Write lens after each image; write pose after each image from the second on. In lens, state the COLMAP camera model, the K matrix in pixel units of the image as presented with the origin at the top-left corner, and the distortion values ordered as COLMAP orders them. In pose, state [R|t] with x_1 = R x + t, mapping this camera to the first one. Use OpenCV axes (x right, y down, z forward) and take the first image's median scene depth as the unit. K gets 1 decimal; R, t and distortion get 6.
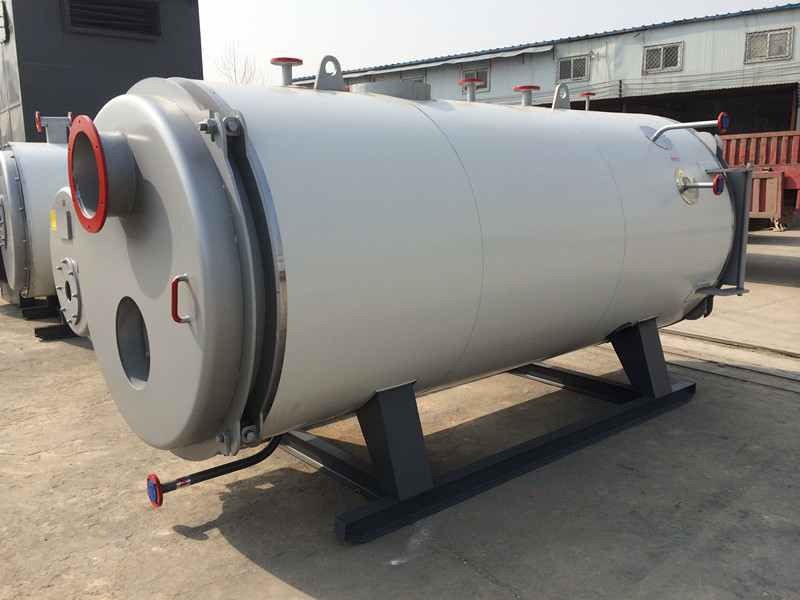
lens RADIAL K [[684.5, 0, 396.5], [0, 684.5, 306.0], [0, 0, 1]] dist [0.076084, -0.110175]
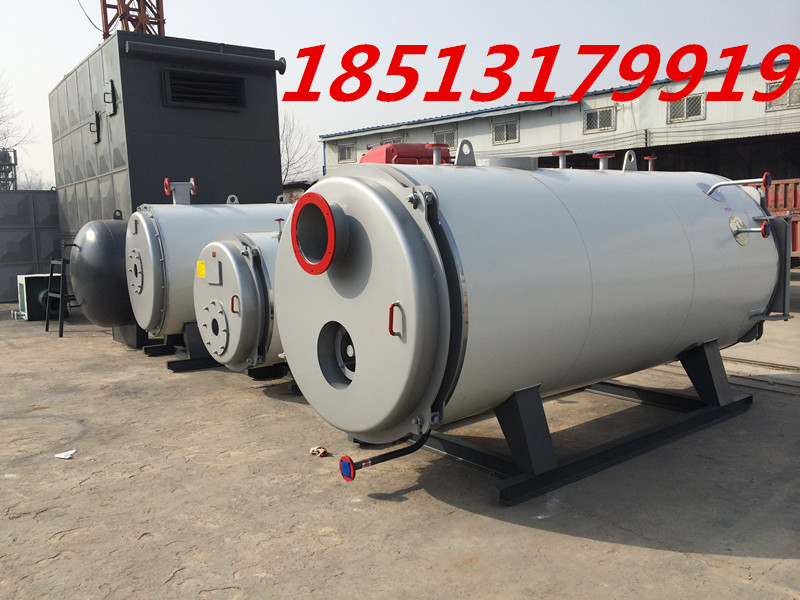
lens RADIAL K [[684.5, 0, 396.8], [0, 684.5, 306.8], [0, 0, 1]] dist [0.076084, -0.110175]
pose [[0.999413, -0.015677, -0.030469, -0.132503], [0.013659, 0.997768, -0.065365, 0.028751], [0.031426, 0.064910, 0.997396, -0.205420]]
